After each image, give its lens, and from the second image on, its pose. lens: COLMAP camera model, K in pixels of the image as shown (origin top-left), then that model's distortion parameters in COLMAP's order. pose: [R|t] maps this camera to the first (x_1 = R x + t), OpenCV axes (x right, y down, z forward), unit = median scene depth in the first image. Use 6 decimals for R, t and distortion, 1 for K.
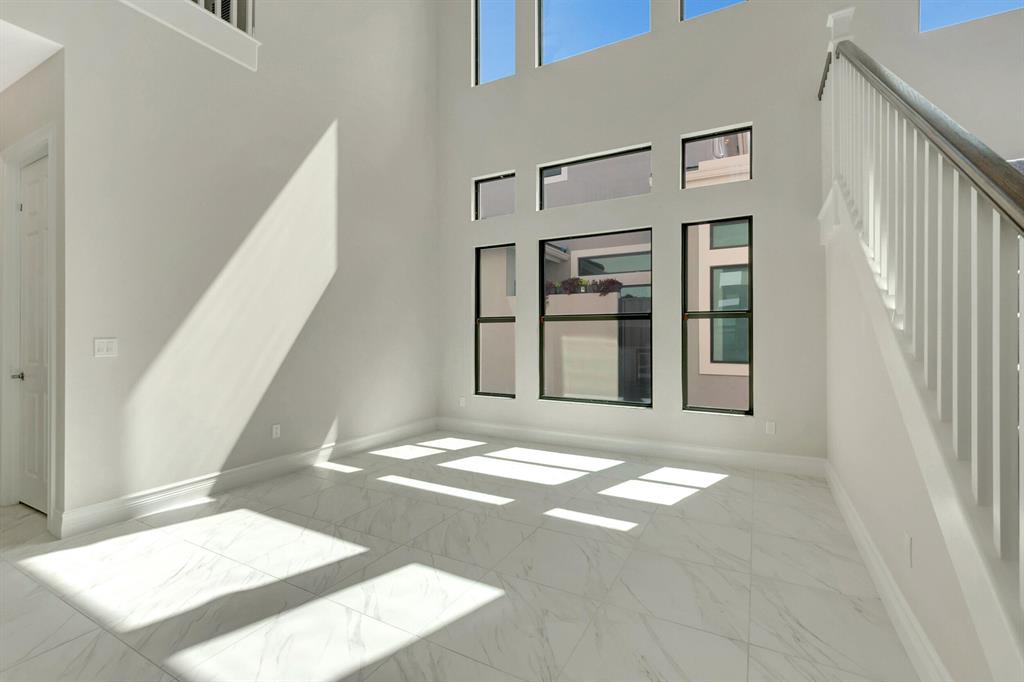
lens RADIAL K [[452.9, 0, 509.5], [0, 452.9, 326.2], [0, 0, 1]] dist [0.000083, 0.000145]
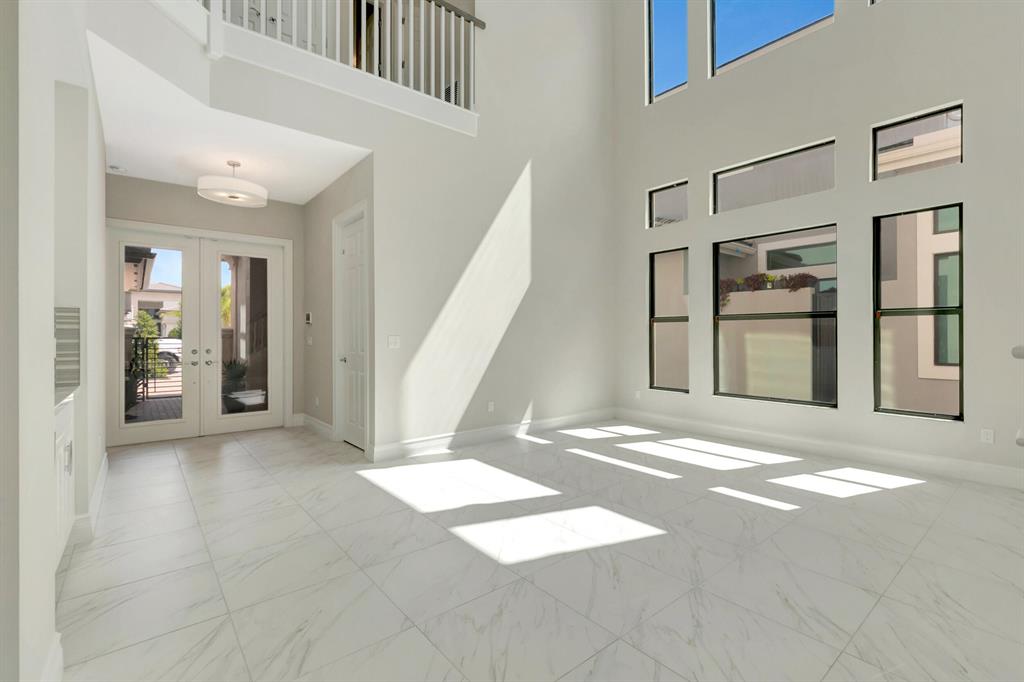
lens RADIAL K [[455.1, 0, 505.6], [0, 455.1, 334.2], [0, 0, 1]] dist [-0.016191, -0.000156]
pose [[0.923945, 0.000119, -0.382525, 0.026782], [0.007760, 0.999788, 0.019053, -0.003000], [0.382447, -0.020572, 0.923748, -0.172342]]
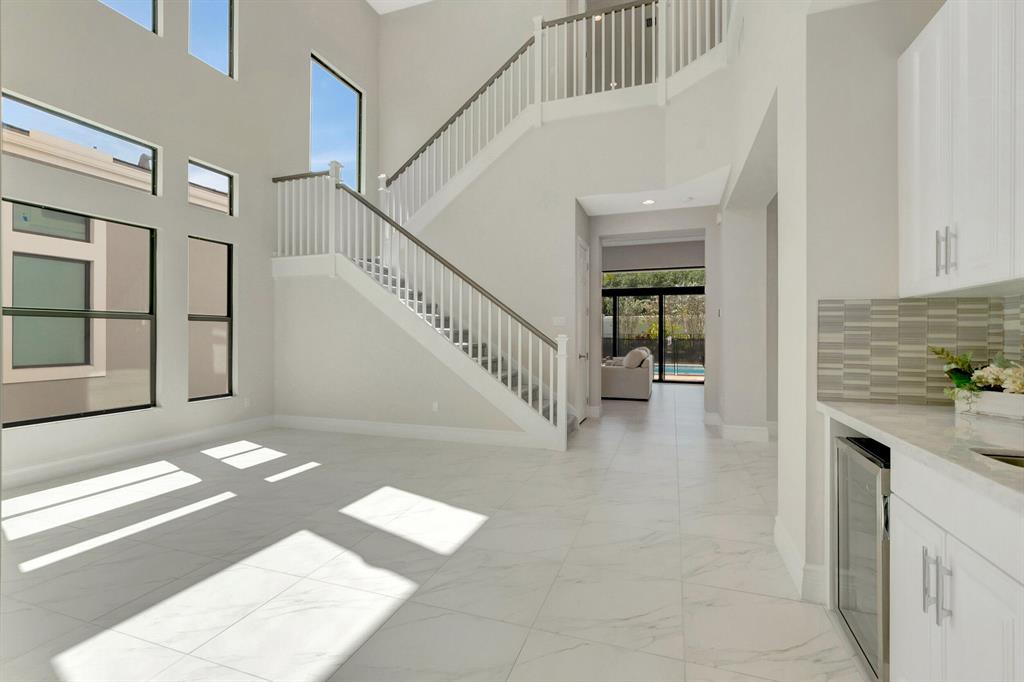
lens RADIAL K [[464.5, 0, 506.8], [0, 464.5, 335.7], [0, 0, 1]] dist [0.000272, 0.000099]
pose [[-0.154621, -0.003024, 0.987969, -0.865436], [-0.019578, 0.999808, -0.000004, 0.005639], [-0.987780, -0.019343, -0.154650, 0.398244]]
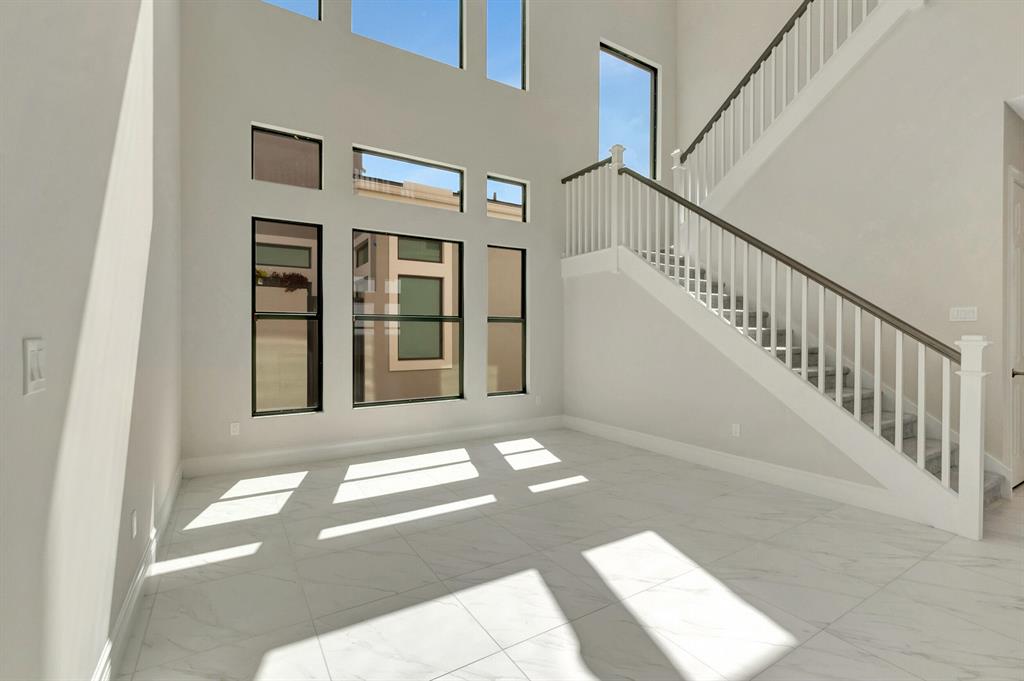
lens RADIAL K [[453.0, 0, 507.1], [0, 453.0, 337.2], [0, 0, 1]] dist [-0.001756, 0.000514]
pose [[0.495558, -0.004624, 0.868563, -0.653912], [-0.016501, 0.999755, 0.014737, 0.004209], [-0.868418, -0.021635, 0.495360, 0.344822]]
